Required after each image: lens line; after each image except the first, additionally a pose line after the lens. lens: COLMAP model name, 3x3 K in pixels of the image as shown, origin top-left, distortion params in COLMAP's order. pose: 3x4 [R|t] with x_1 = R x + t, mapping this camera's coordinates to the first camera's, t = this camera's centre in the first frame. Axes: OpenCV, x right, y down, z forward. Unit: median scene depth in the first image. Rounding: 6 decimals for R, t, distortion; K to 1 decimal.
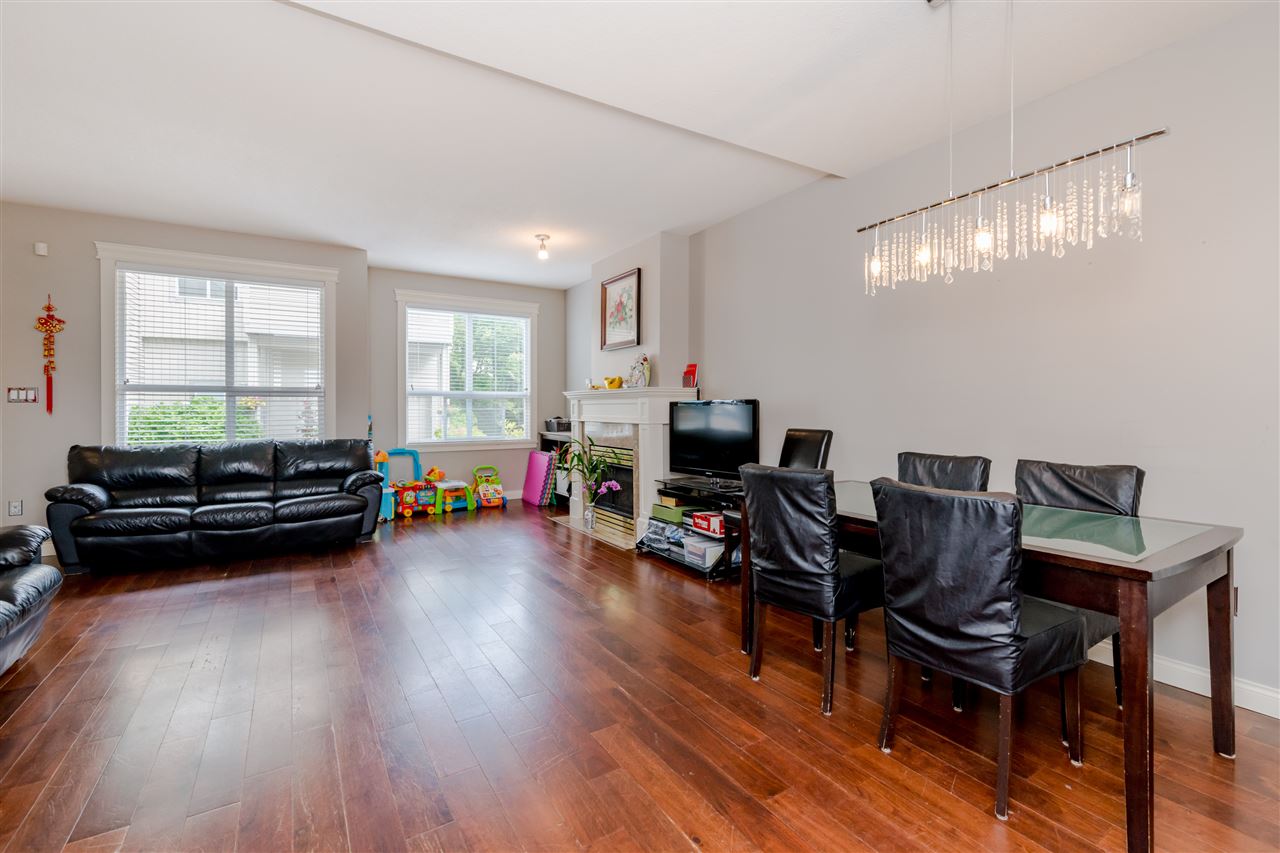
lens RADIAL K [[563.1, 0, 644.6], [0, 563.1, 407.1], [0, 0, 1]] dist [0.001110, -0.000181]
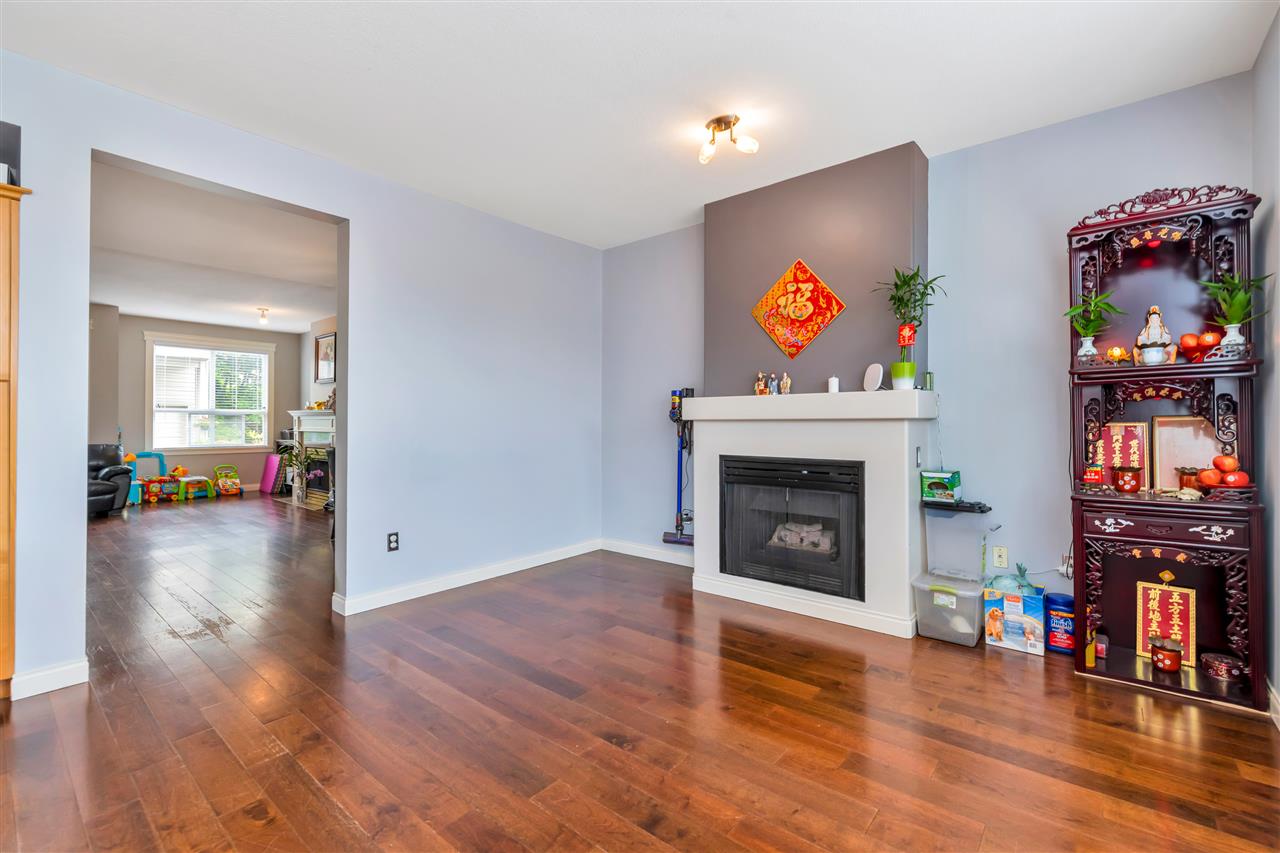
lens RADIAL K [[552.7, 0, 640.0], [0, 552.7, 416.3], [0, 0, 1]] dist [-0.000677, 0.000027]
pose [[0.950009, 0.005587, 0.312172, 0.317450], [-0.002414, 0.999941, -0.010548, -0.000298], [-0.312213, 0.009267, 0.949967, -0.724980]]
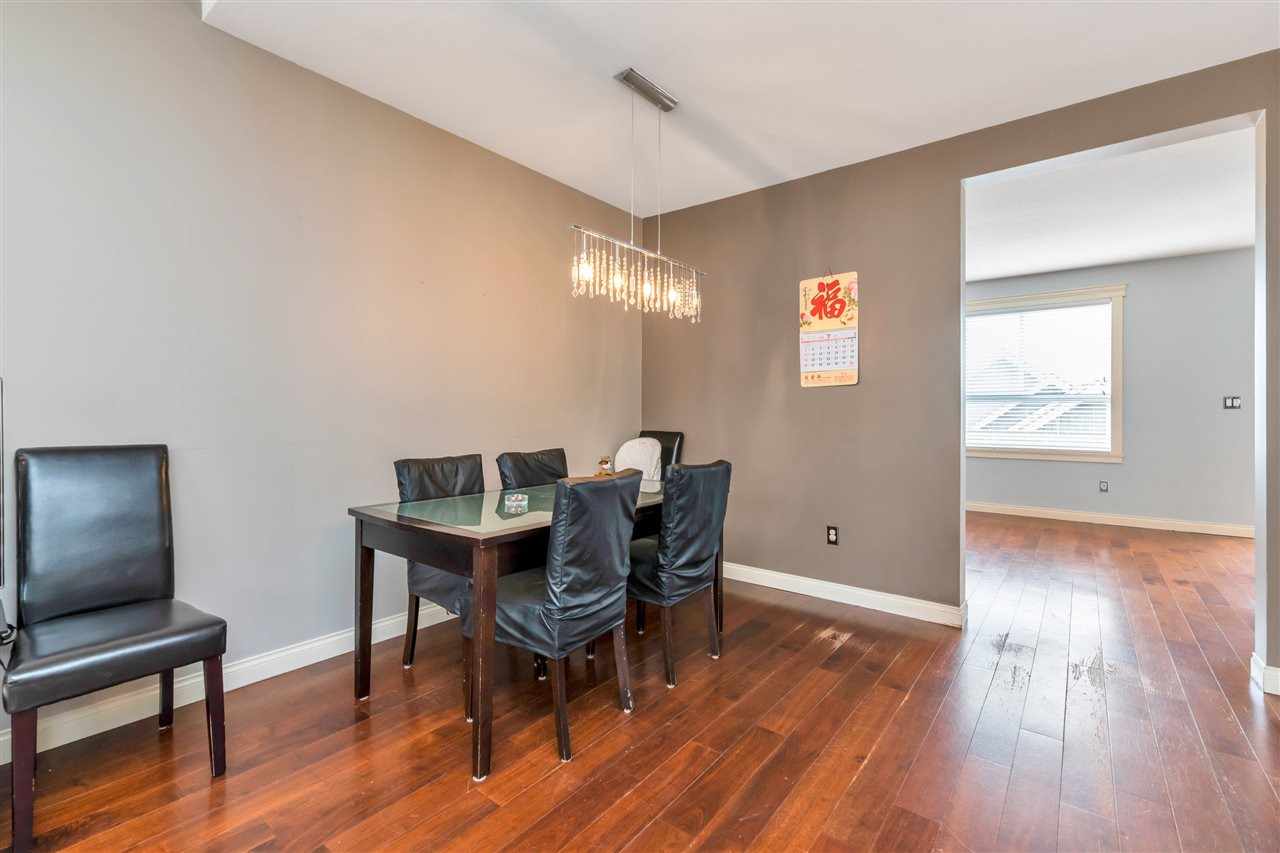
lens RADIAL K [[568.3, 0, 643.3], [0, 568.3, 418.3], [0, 0, 1]] dist [-0.000359, -0.000011]
pose [[-0.343848, -0.000972, 0.939025, -0.358808], [-0.000864, 0.999999, 0.000718, 0.011933], [-0.939025, -0.000565, -0.343849, 0.744992]]
